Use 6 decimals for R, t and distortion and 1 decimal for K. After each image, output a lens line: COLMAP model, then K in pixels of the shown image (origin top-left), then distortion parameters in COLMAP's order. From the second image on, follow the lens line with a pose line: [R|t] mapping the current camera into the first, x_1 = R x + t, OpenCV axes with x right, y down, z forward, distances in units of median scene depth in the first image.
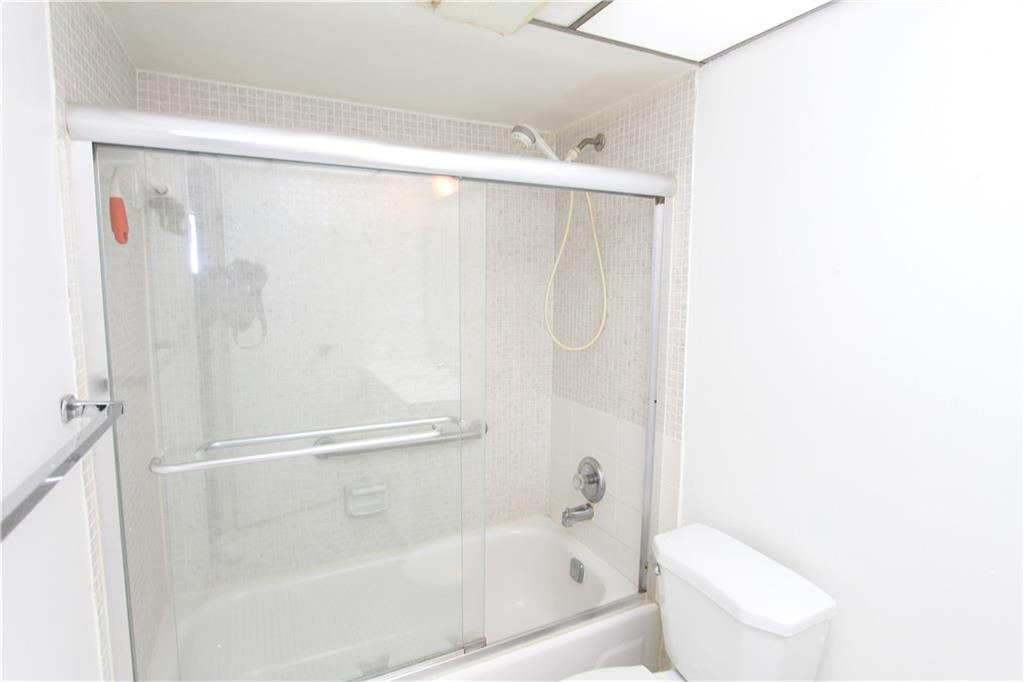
lens RADIAL K [[524.0, 0, 514.4], [0, 524.0, 338.0], [0, 0, 1]] dist [-0.011798, 0.001079]
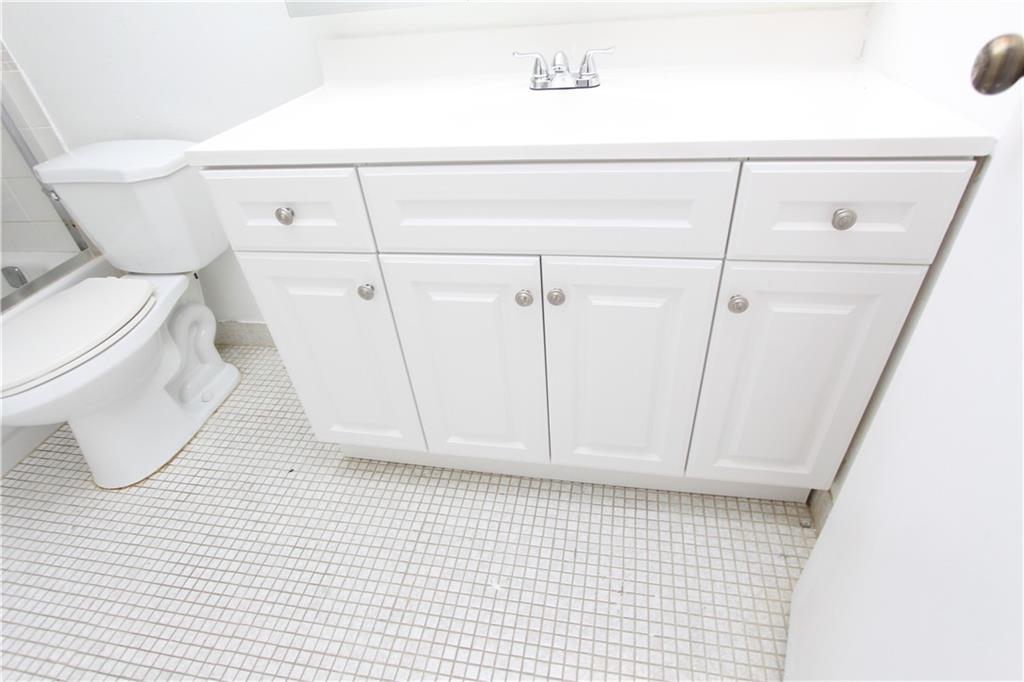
lens RADIAL K [[524.0, 0, 513.0], [0, 524.0, 342.1], [0, 0, 1]] dist [-0.011798, 0.001079]
pose [[0.596190, -0.524902, 0.607482, 0.030796], [0.174328, 0.823249, 0.540251, 0.213702], [-0.783688, -0.216191, 0.582318, -0.261175]]
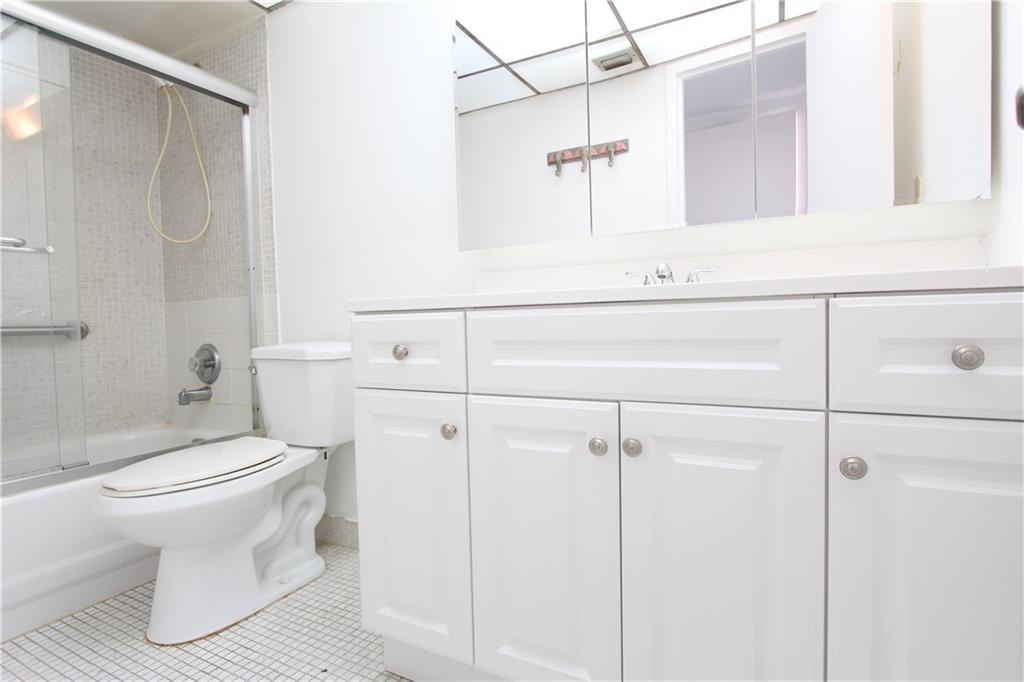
lens RADIAL K [[524.0, 0, 512.5], [0, 524.0, 341.5], [0, 0, 1]] dist [-0.011798, 0.001079]
pose [[0.813720, -0.046375, 0.579404, 0.035189], [0.095516, 0.993930, -0.054590, 0.374112], [-0.573355, 0.099763, 0.813210, -0.312444]]
